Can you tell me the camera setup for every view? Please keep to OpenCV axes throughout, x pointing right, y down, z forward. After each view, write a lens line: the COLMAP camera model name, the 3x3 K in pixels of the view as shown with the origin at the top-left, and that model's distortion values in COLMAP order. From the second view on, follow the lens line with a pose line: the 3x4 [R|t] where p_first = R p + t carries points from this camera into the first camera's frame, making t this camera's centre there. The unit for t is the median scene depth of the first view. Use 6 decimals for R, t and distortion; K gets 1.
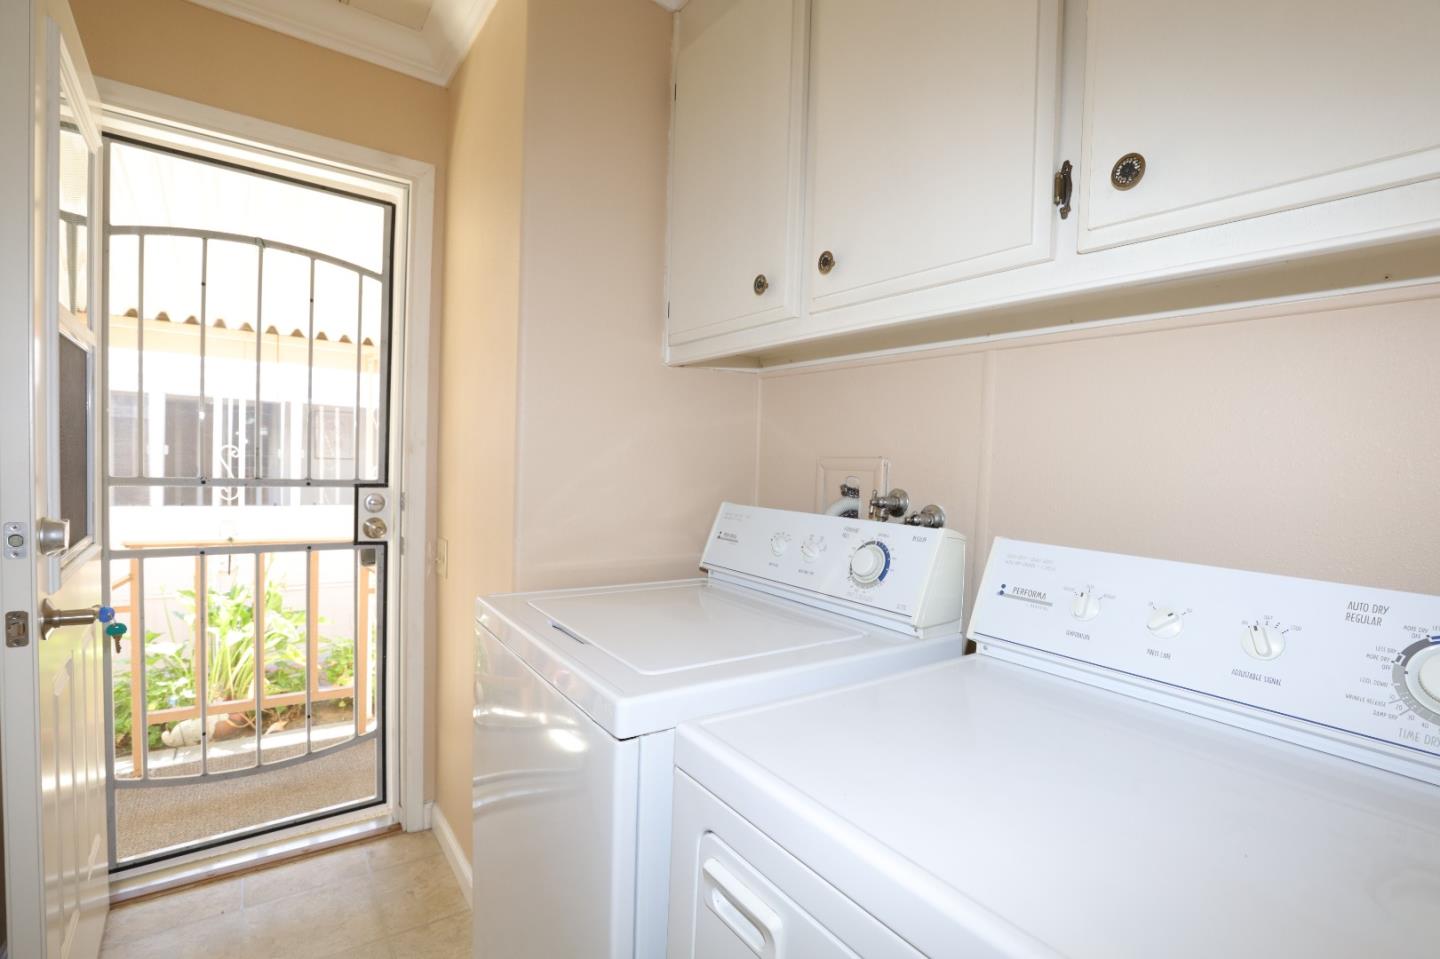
lens RADIAL K [[656.0, 0, 727.0], [0, 656.0, 493.9], [0, 0, 1]] dist [-0.039818, 0.007823]
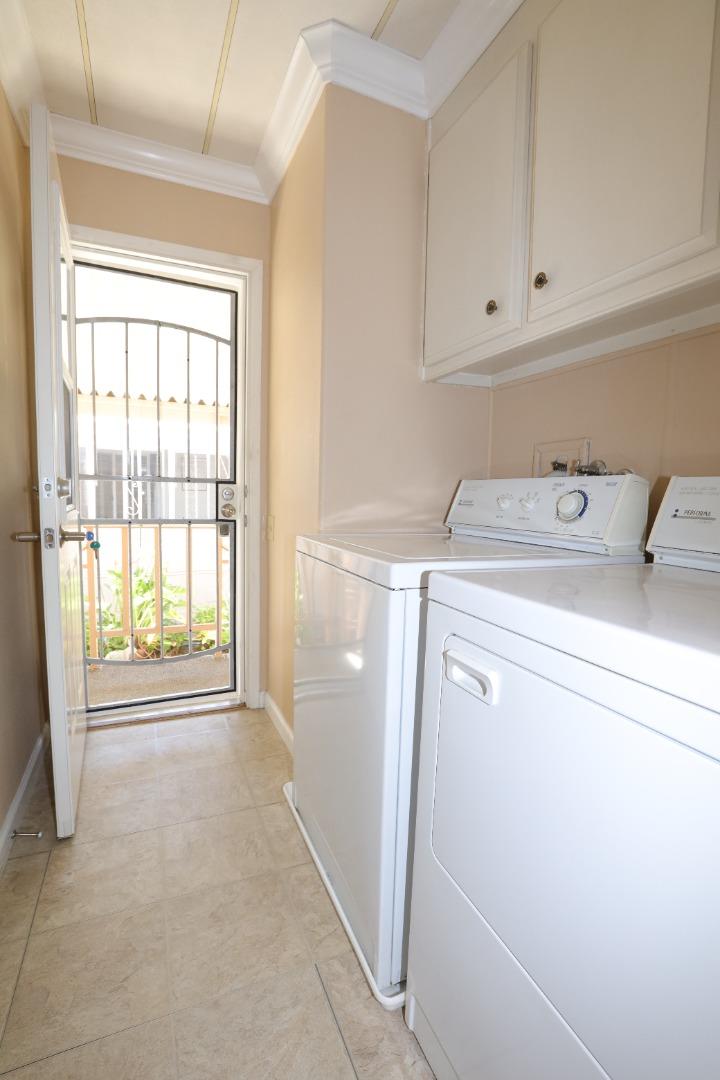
lens RADIAL K [[492.0, 0, 349.6], [0, 492.0, 548.7], [0, 0, 1]] dist [-0.039818, 0.007823]
pose [[0.972733, 0.011423, -0.231645, 0.002149], [0.001660, 0.998418, 0.056204, 0.089270], [0.231921, -0.055056, 0.971175, -0.065864]]
